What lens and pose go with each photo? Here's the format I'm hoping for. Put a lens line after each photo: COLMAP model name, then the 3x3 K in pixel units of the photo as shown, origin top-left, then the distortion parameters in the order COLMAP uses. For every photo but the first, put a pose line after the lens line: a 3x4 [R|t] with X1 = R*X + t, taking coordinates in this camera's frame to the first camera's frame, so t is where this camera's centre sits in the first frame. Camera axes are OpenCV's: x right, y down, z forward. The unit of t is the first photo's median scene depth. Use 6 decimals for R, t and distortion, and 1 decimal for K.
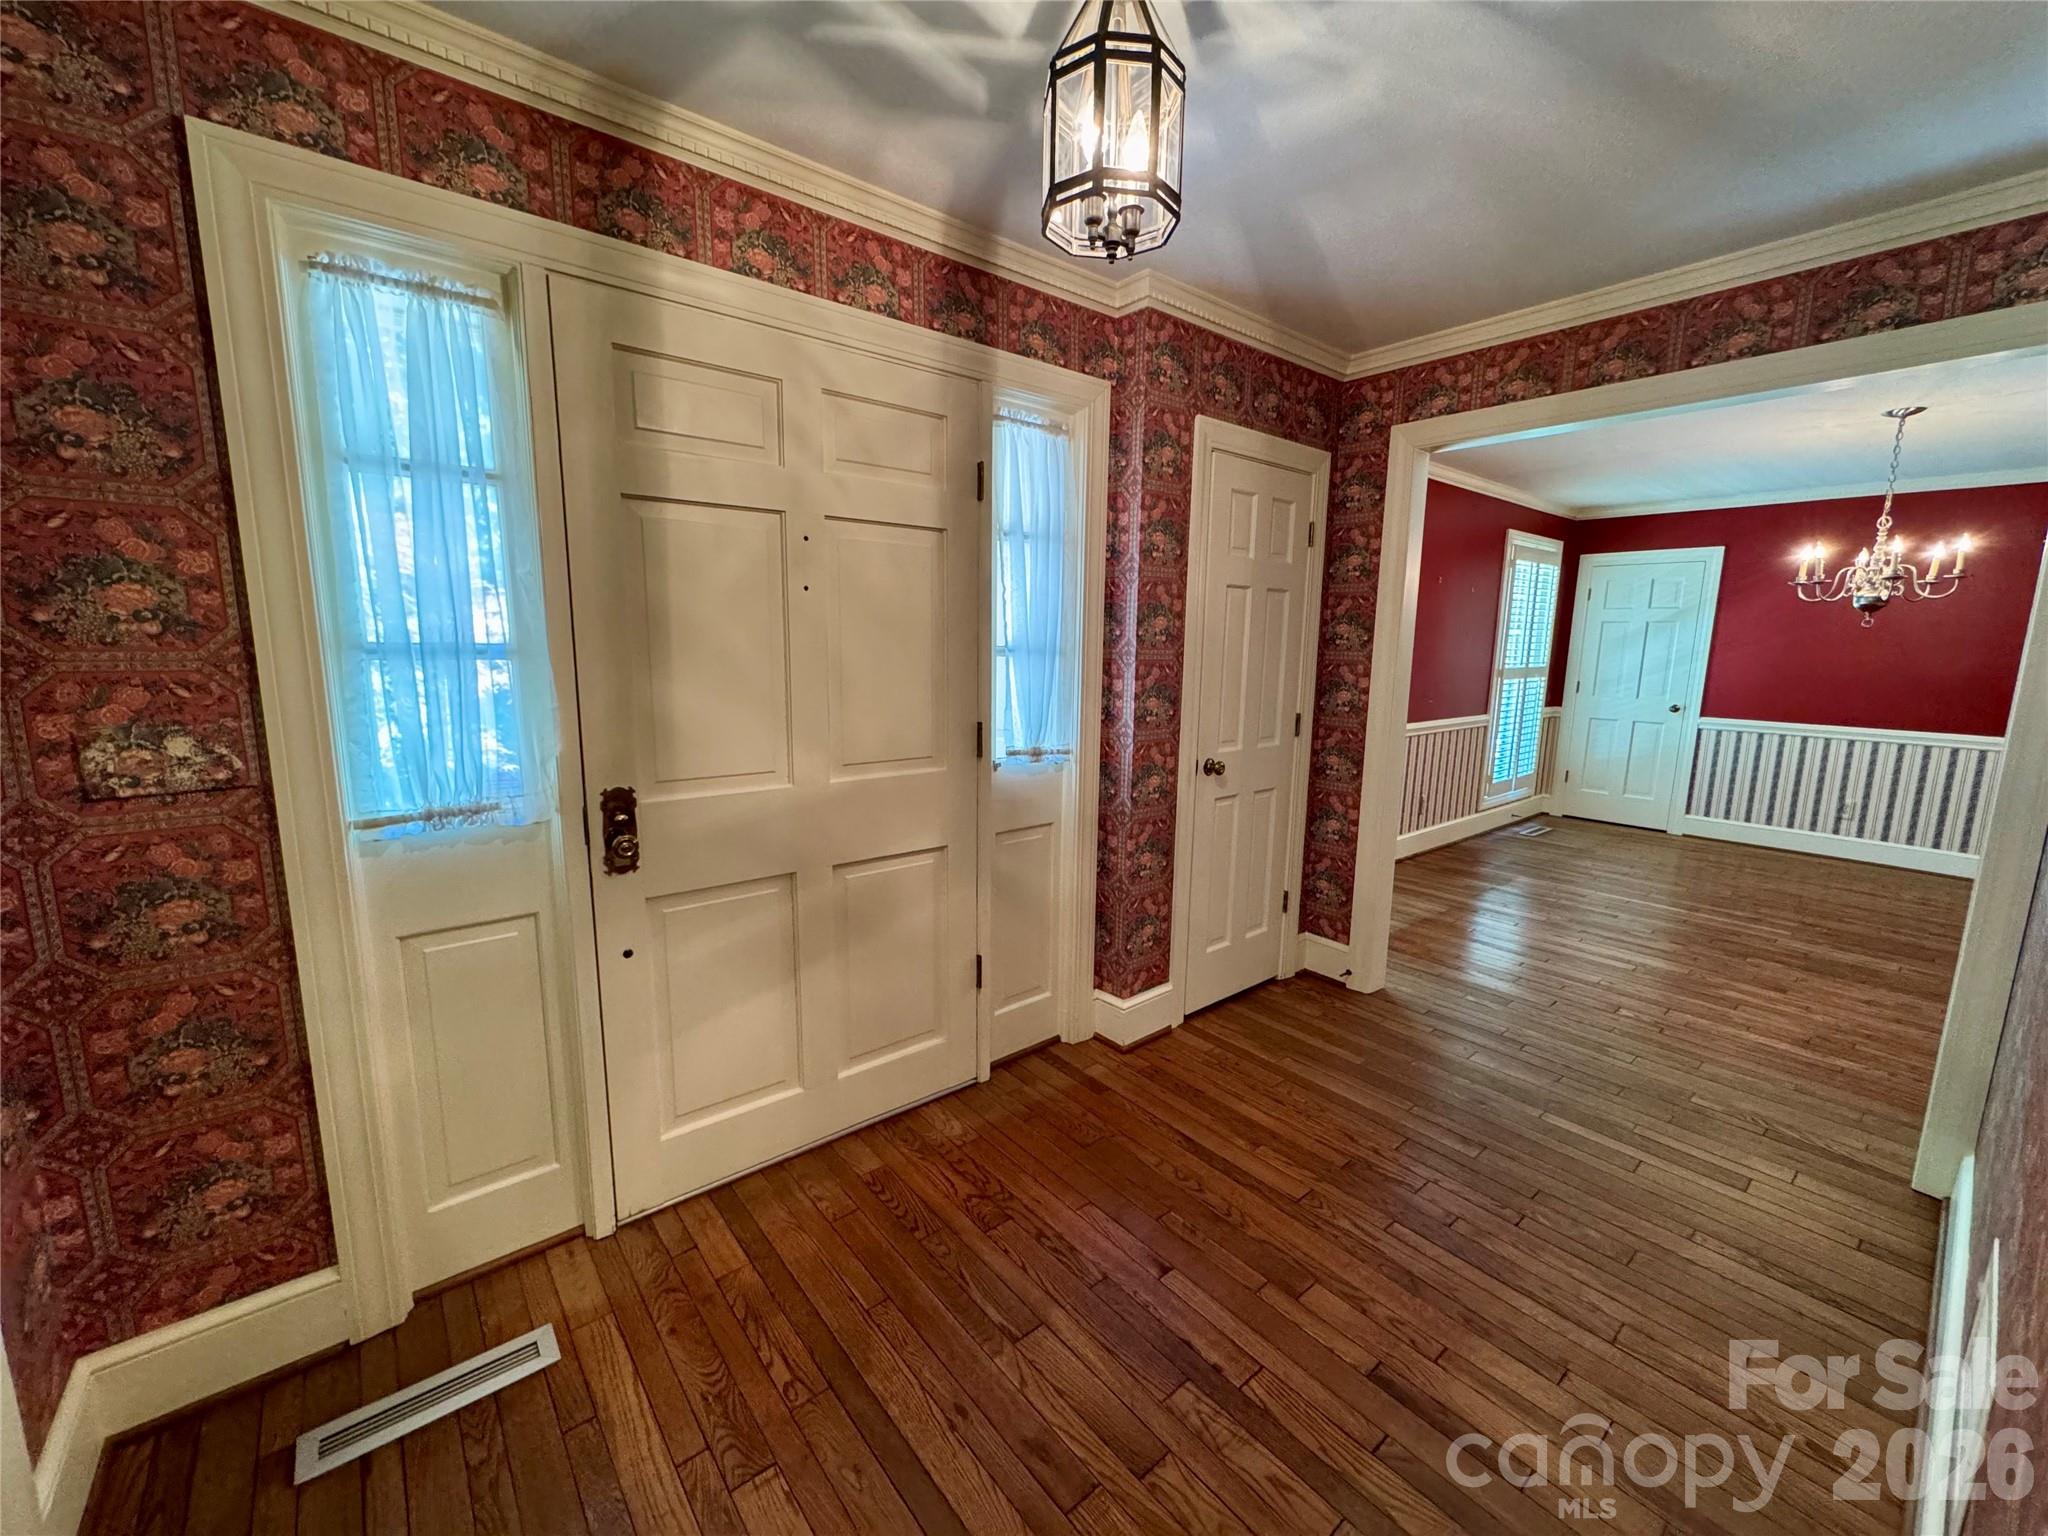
lens RADIAL K [[817.6, 0, 1021.0], [0, 817.6, 770.6], [0, 0, 1]] dist [-0.002810, 0.000135]
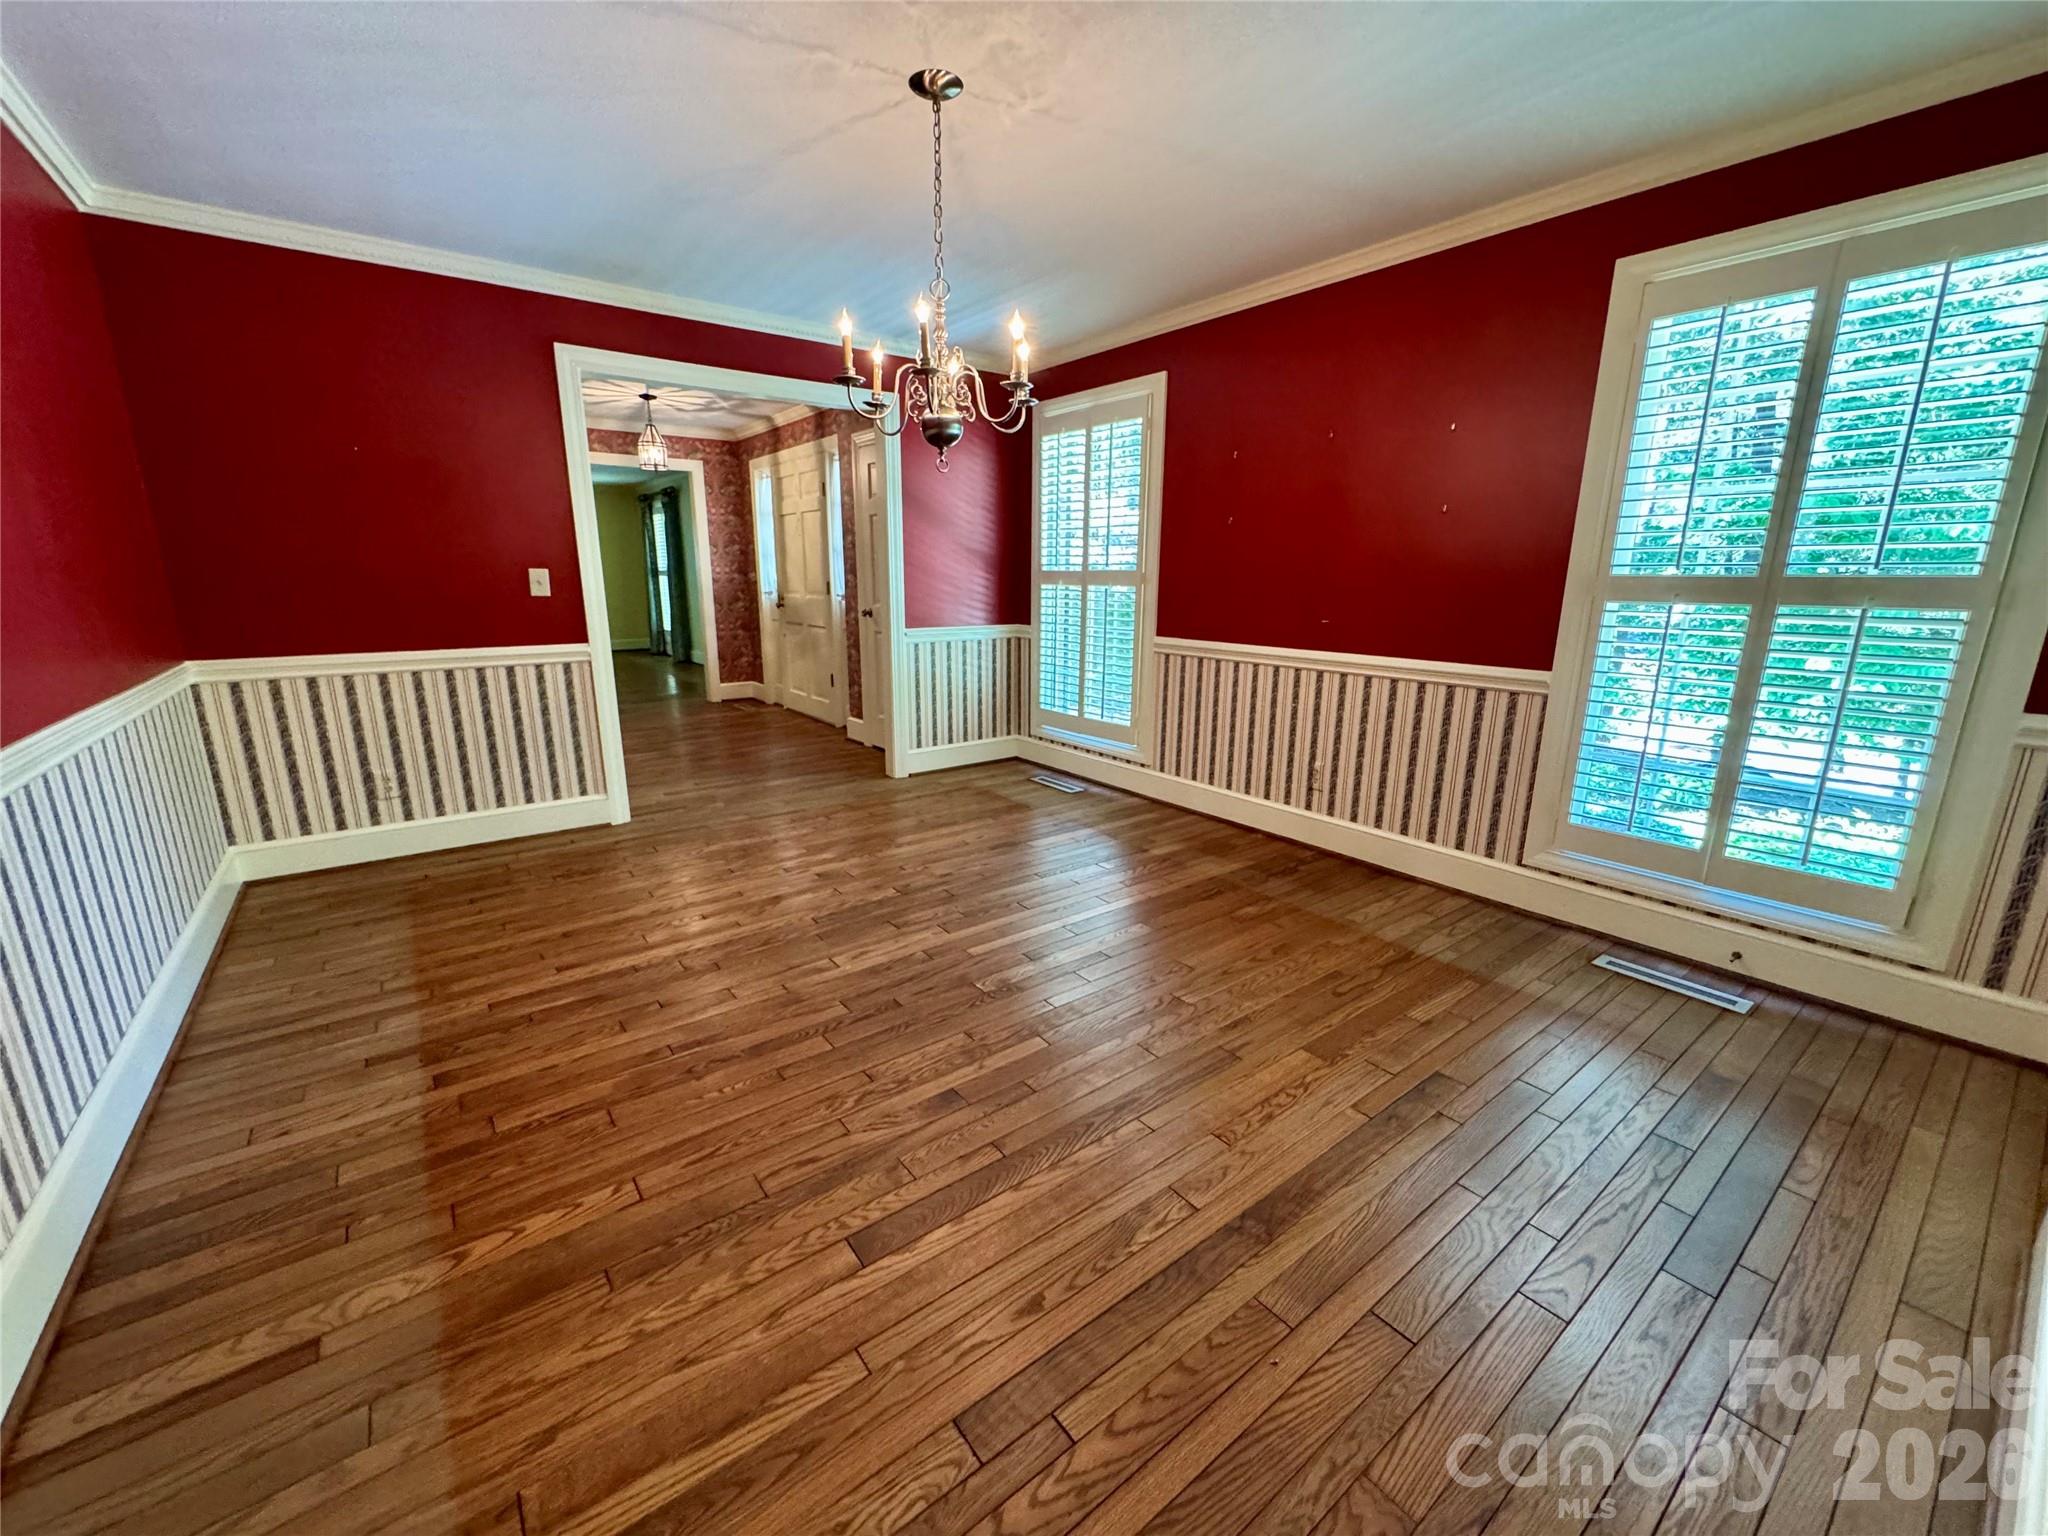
lens RADIAL K [[817.6, 0, 1021.0], [0, 817.6, 770.6], [0, 0, 1]] dist [-0.002810, 0.000135]
pose [[-0.033226, 0.223818, -0.974065, 1.094104], [-0.166712, 0.959707, 0.226205, -0.071483], [0.985446, 0.169904, 0.005426, 0.709645]]
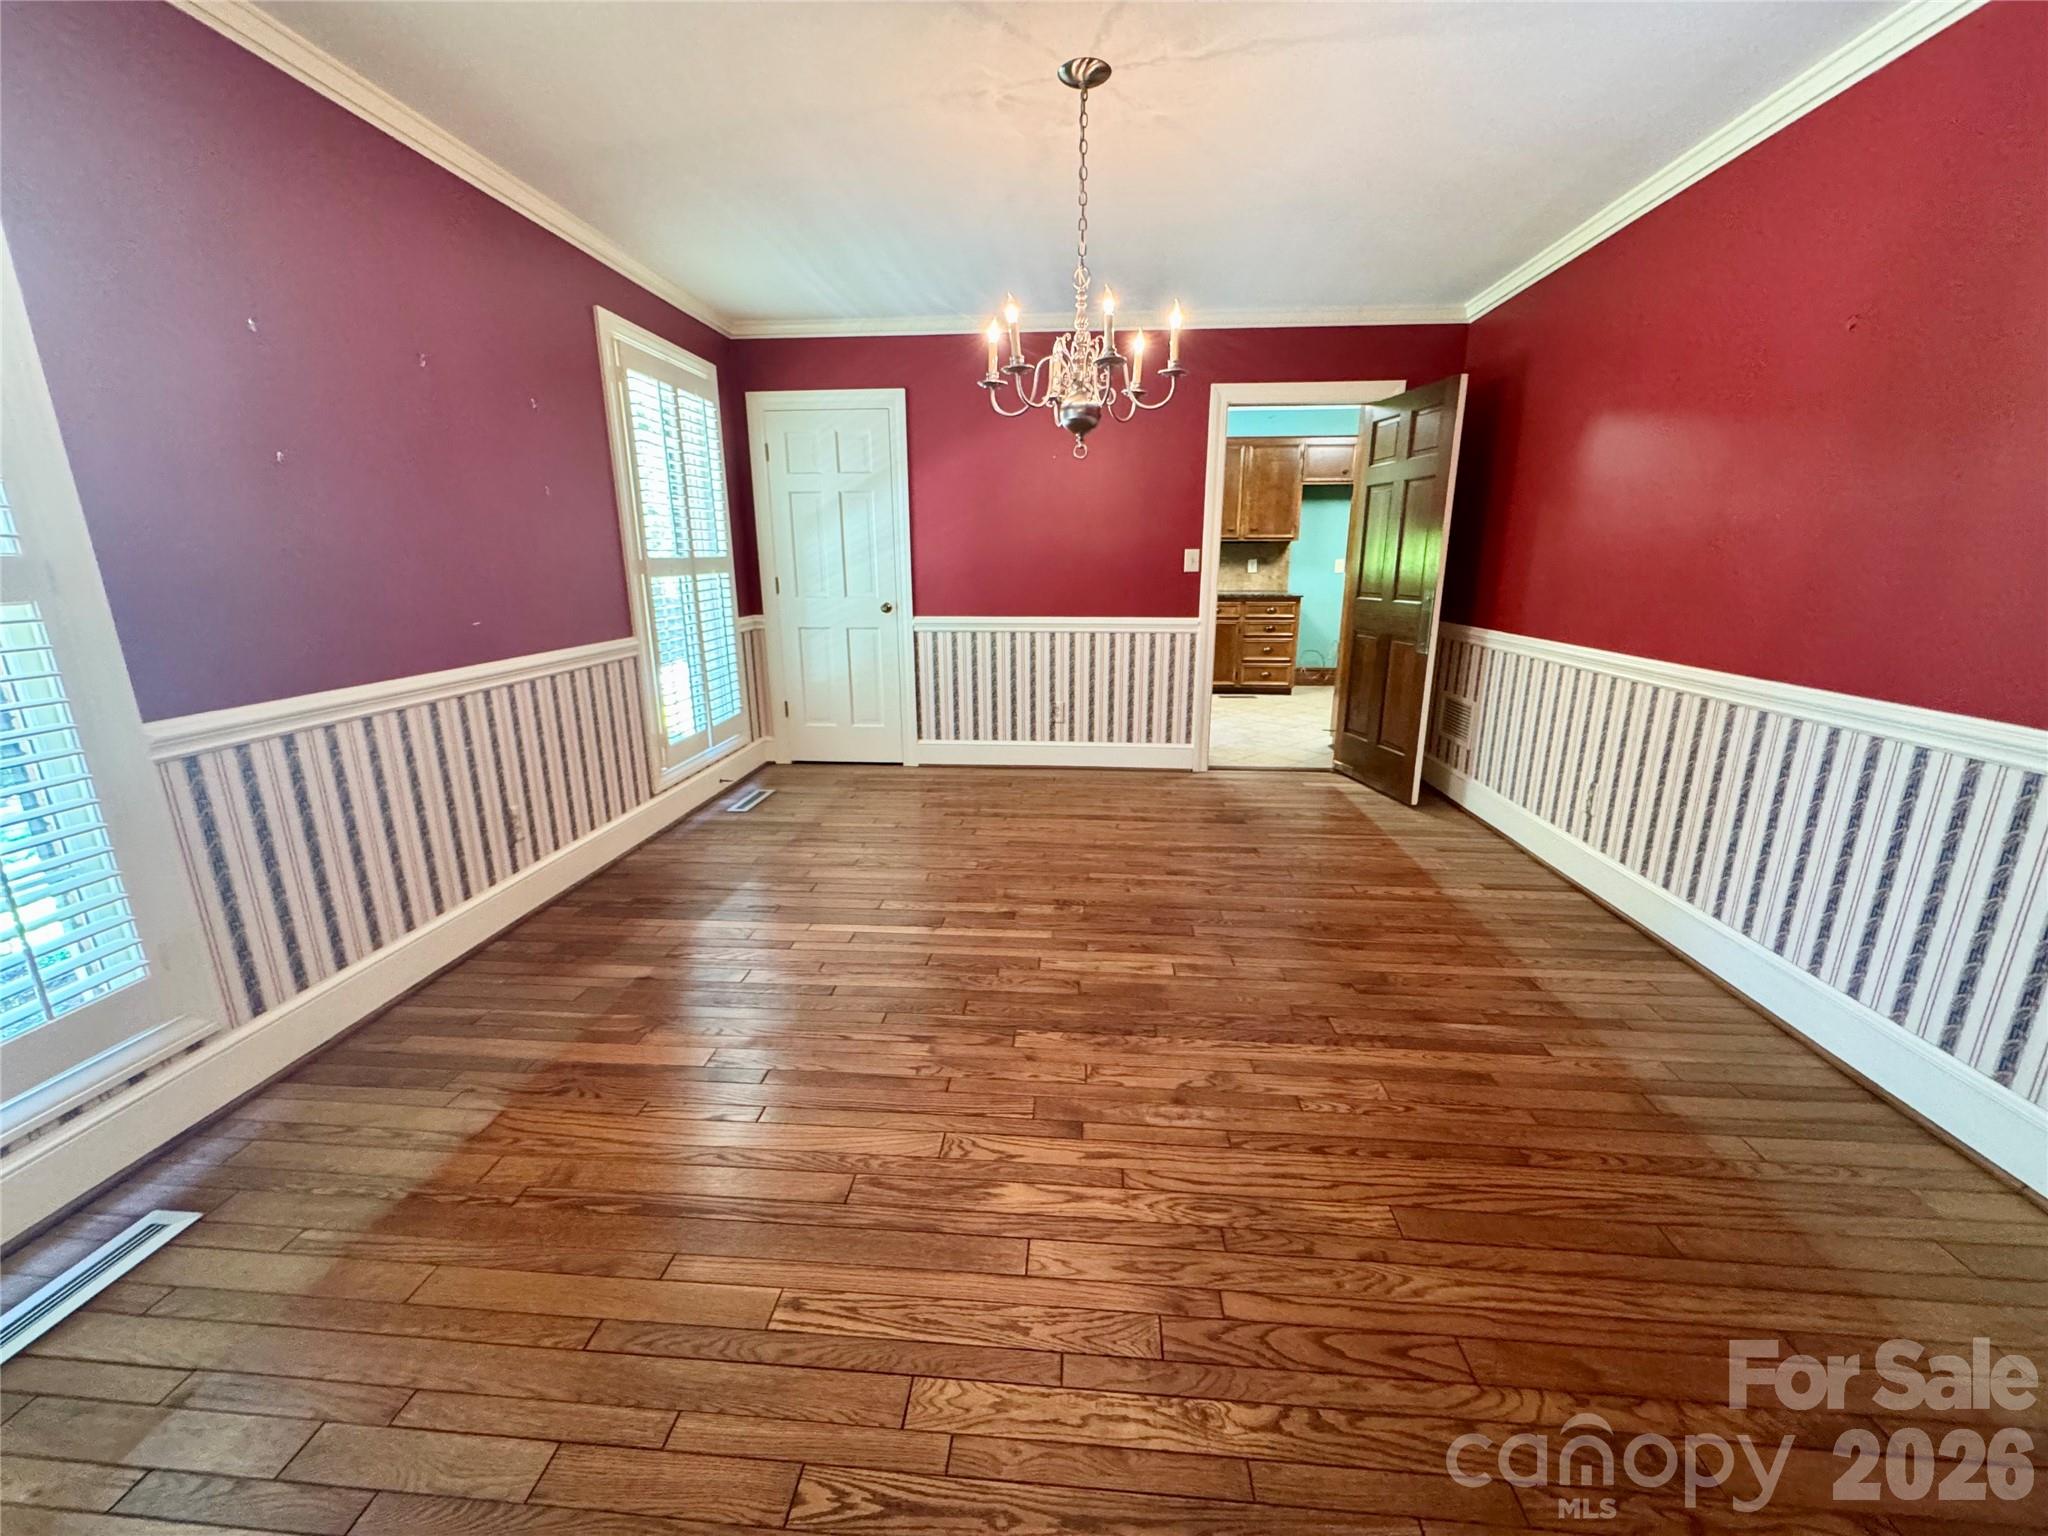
lens RADIAL K [[817.6, 0, 1021.0], [0, 817.6, 770.6], [0, 0, 1]] dist [-0.002810, 0.000135]
pose [[0.693635, -0.199669, 0.692100, 0.339743], [0.129632, 0.979729, 0.152729, -0.028065], [-0.708566, -0.016220, 0.705458, 0.379780]]
